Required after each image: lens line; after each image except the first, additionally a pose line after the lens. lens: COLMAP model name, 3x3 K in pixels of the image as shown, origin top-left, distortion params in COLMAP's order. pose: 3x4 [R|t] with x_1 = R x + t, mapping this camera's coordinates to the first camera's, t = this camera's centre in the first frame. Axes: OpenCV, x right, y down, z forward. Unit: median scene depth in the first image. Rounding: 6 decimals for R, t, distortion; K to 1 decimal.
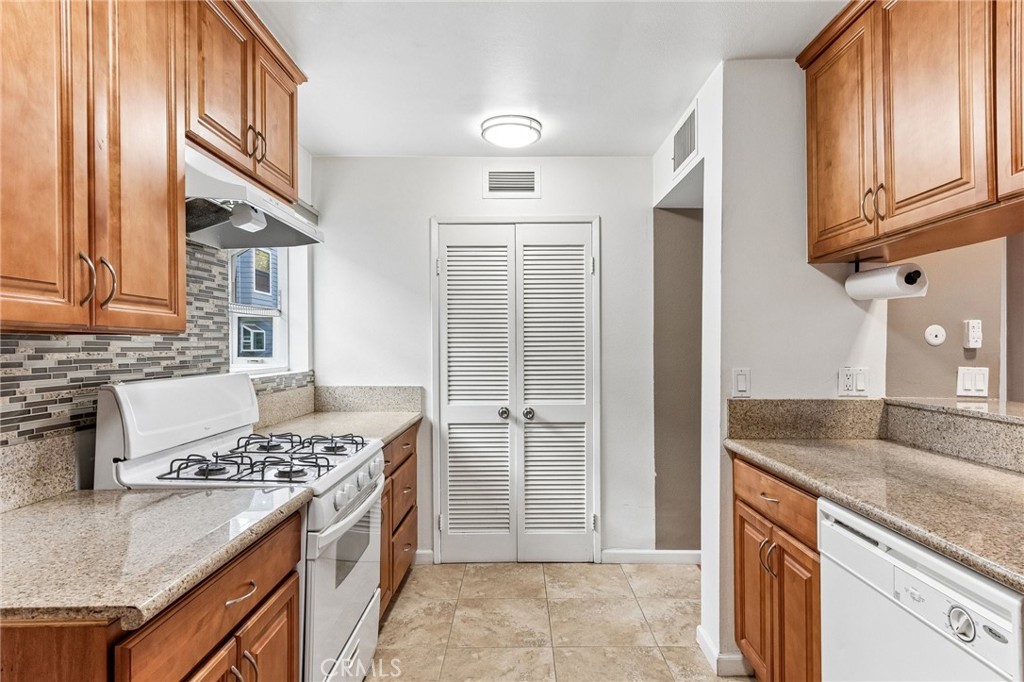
lens RADIAL K [[554.3, 0, 510.8], [0, 554.3, 343.4], [0, 0, 1]] dist [0.008039, 0.000952]
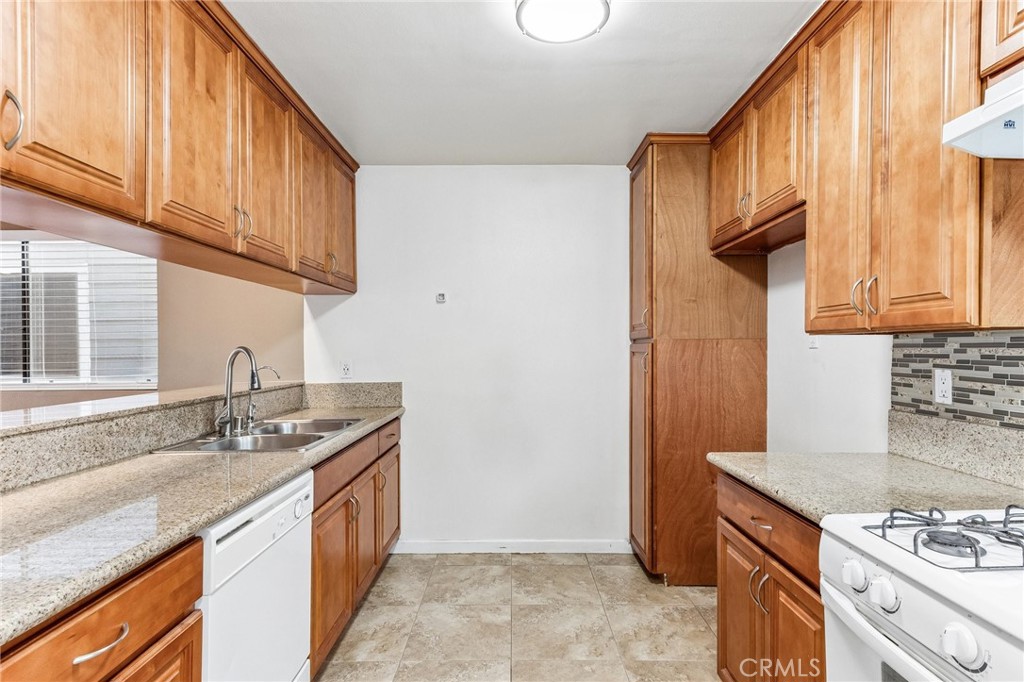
lens RADIAL K [[514.3, 0, 511.5], [0, 514.3, 344.8], [0, 0, 1]] dist [-0.002996, -0.000288]
pose [[-0.999927, 0.007924, -0.009159, 0.126925], [0.007970, 0.999956, -0.004999, 0.008368], [0.009119, -0.005072, -0.999946, 2.050259]]
